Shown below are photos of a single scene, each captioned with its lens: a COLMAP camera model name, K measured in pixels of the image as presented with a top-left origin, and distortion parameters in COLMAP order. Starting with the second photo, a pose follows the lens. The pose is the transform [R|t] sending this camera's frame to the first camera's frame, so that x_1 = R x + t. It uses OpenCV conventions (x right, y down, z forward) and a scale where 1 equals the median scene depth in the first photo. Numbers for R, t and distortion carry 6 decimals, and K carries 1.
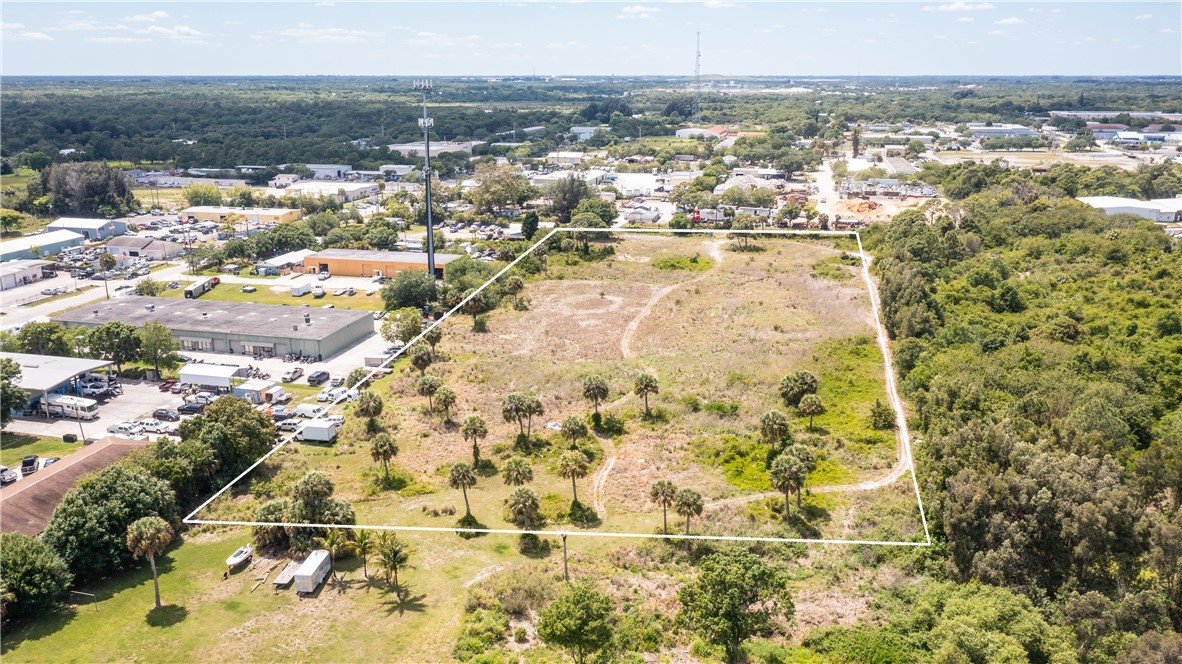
lens RADIAL K [[947.6, 0, 556.8], [0, 947.6, 330.2], [0, 0, 1]] dist [-0.012826, 0.006397]
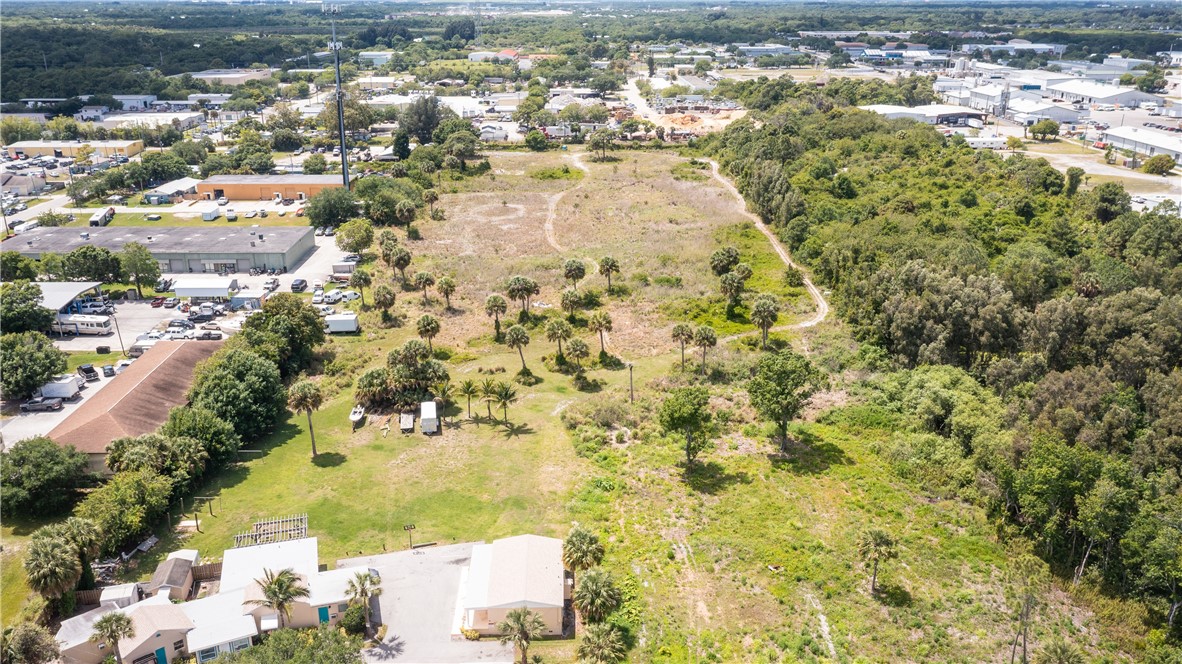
lens RADIAL K [[947.6, 0, 556.8], [0, 947.6, 330.2], [0, 0, 1]] dist [-0.012826, 0.006397]
pose [[0.968833, -0.081714, 0.233847, -0.203808], [0.063969, 0.994536, 0.082499, 0.028122], [-0.239311, -0.064969, 0.968767, -0.120974]]
